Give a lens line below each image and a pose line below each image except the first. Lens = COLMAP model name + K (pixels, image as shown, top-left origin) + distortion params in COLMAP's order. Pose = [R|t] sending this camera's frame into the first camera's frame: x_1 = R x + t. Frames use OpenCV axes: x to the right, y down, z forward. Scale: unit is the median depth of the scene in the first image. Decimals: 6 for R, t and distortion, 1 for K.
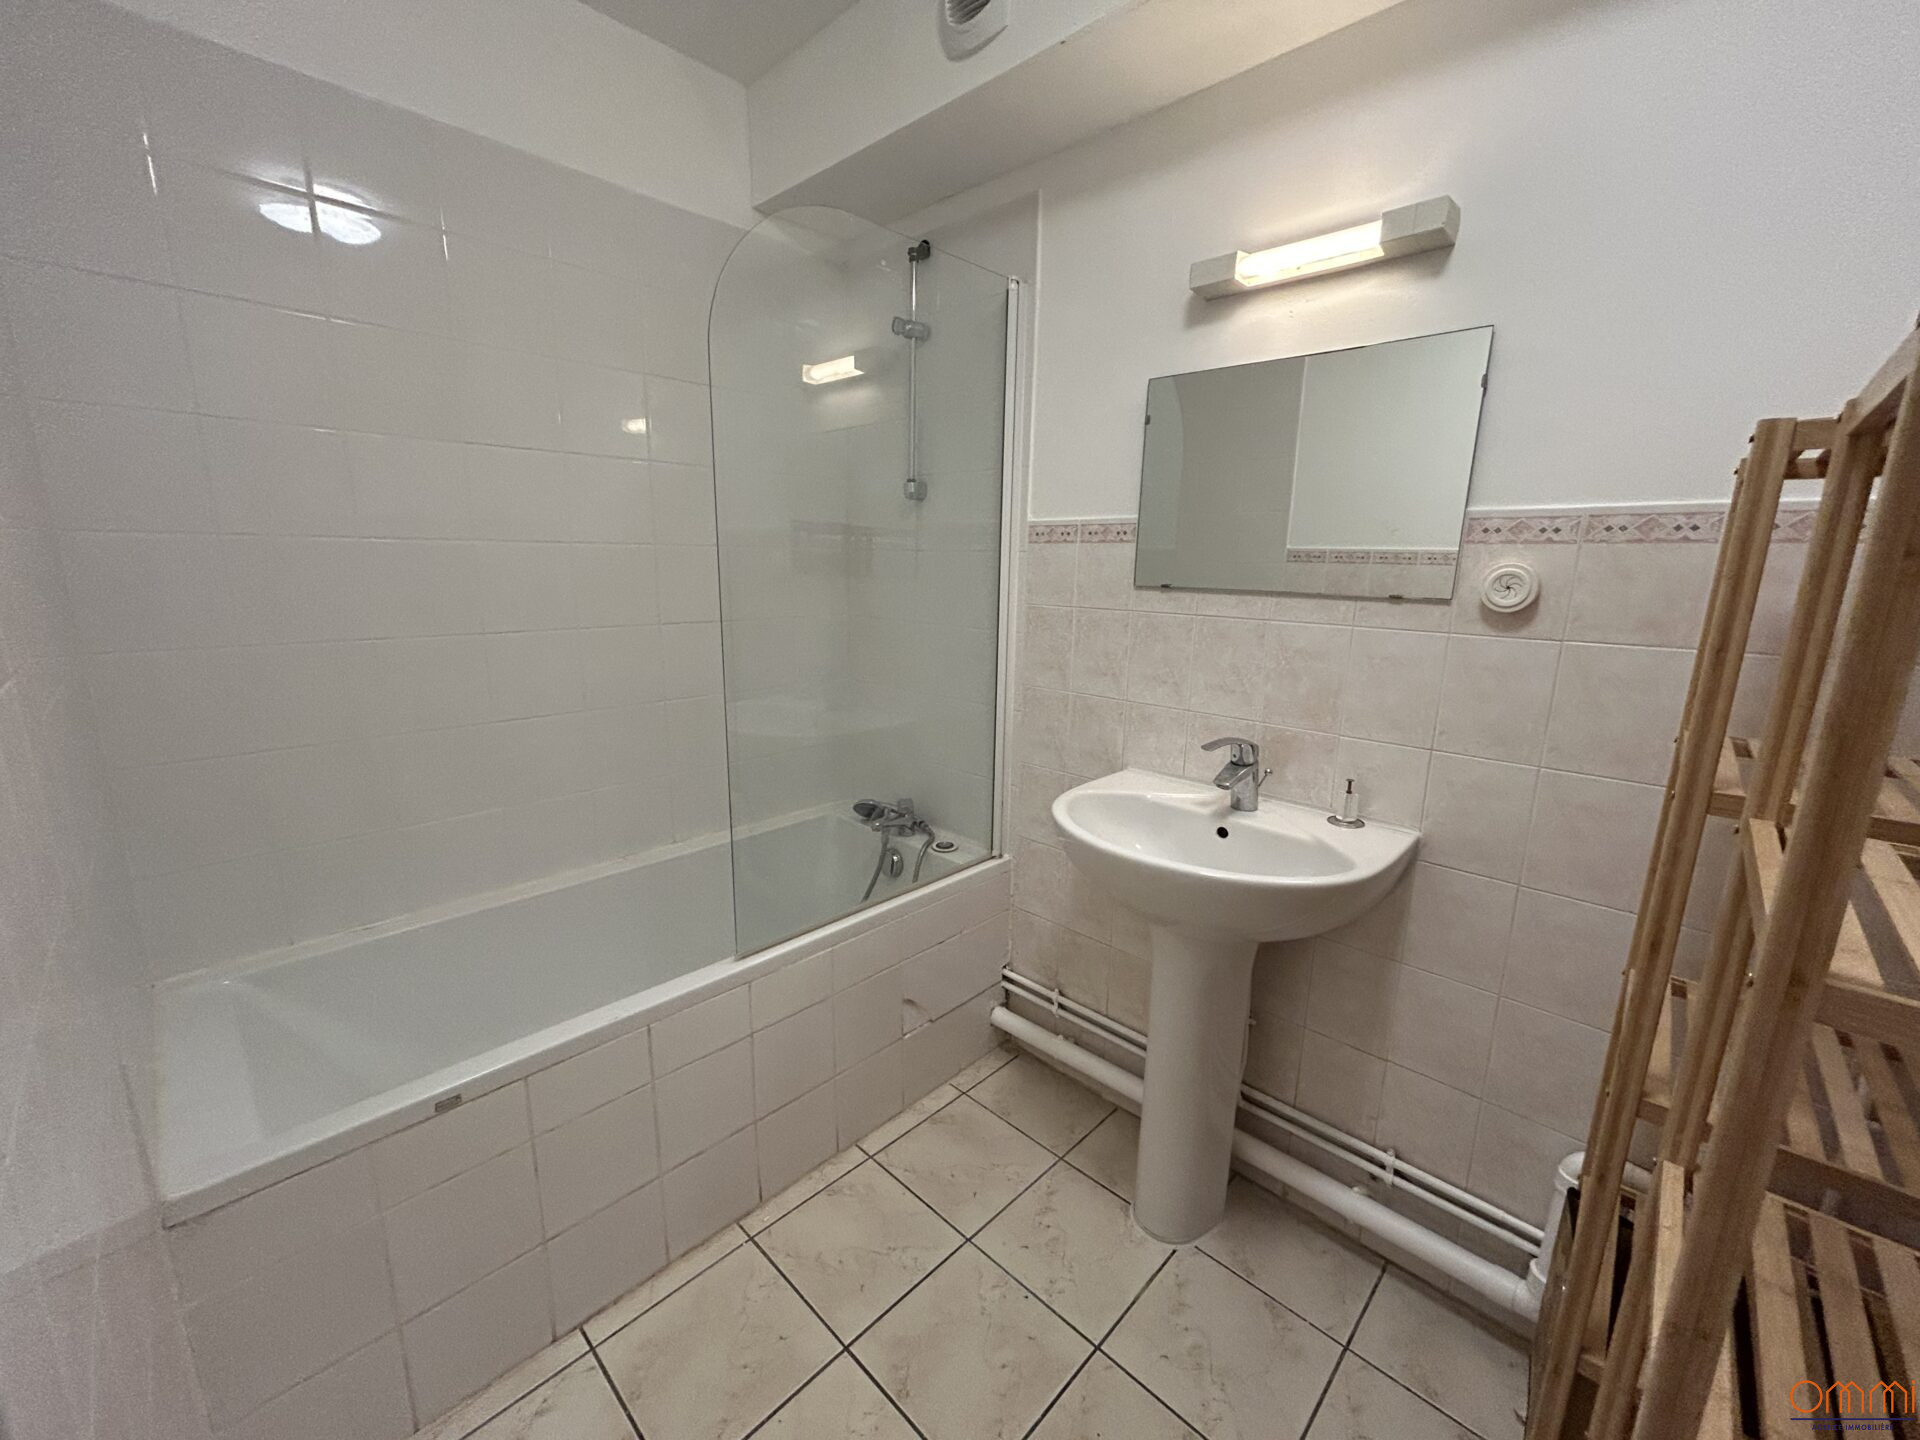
lens RADIAL K [[775.6, 0, 956.5], [0, 775.6, 723.9], [0, 0, 1]] dist [0.001243, 0.001105]
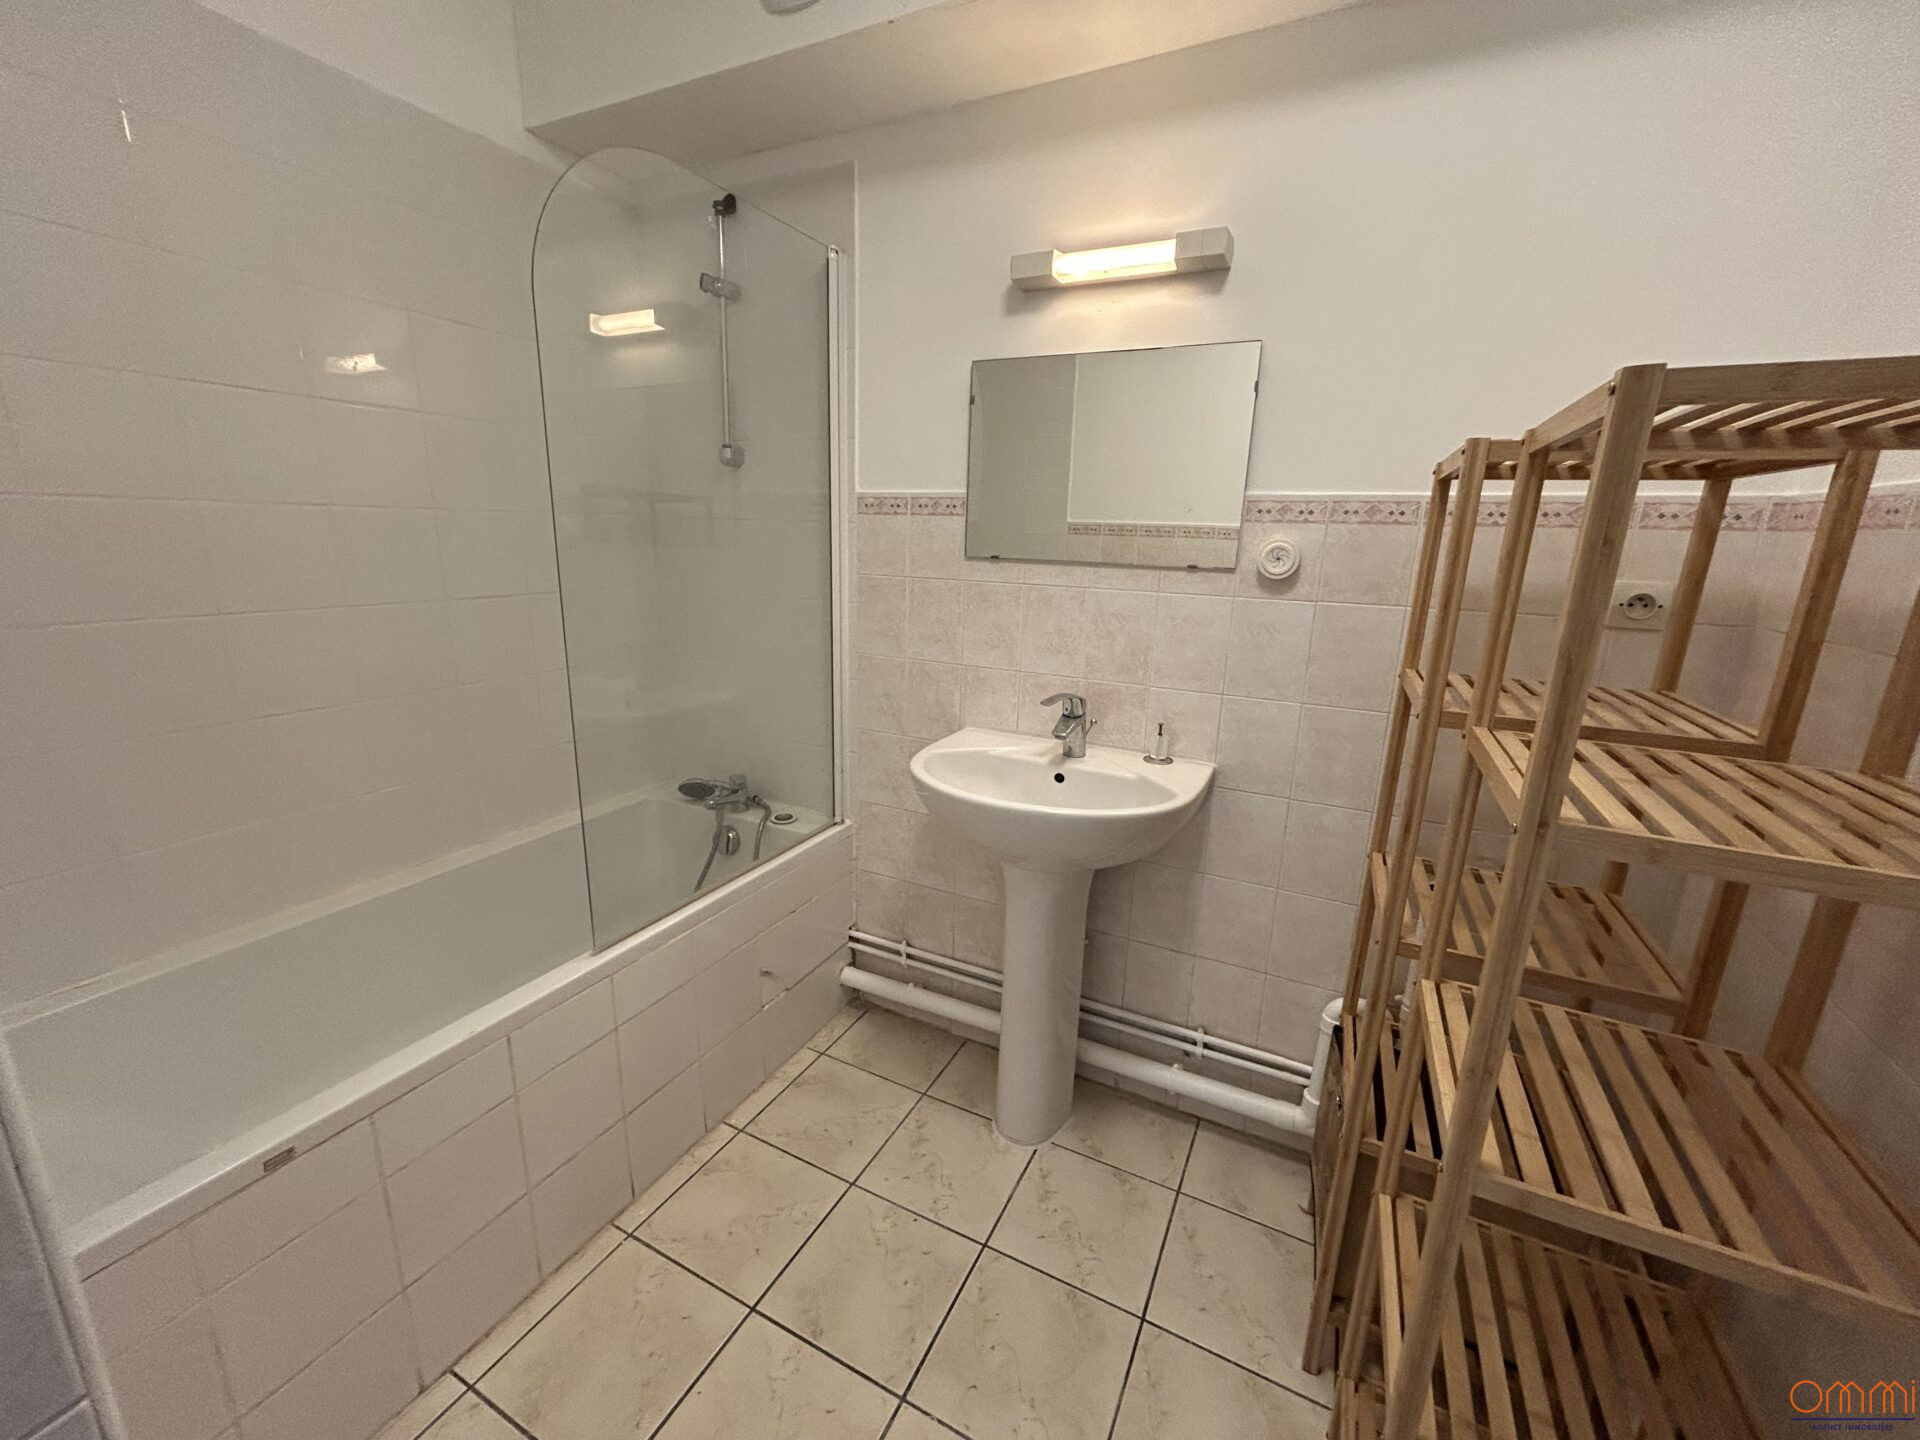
lens RADIAL K [[775.6, 0, 959.3], [0, 775.6, 724.3], [0, 0, 1]] dist [0.001243, 0.001105]
pose [[0.954901, -0.062989, 0.290166, -0.114729], [0.051411, 0.997554, 0.047359, 0.001596], [-0.292440, -0.030305, 0.955804, -0.028533]]
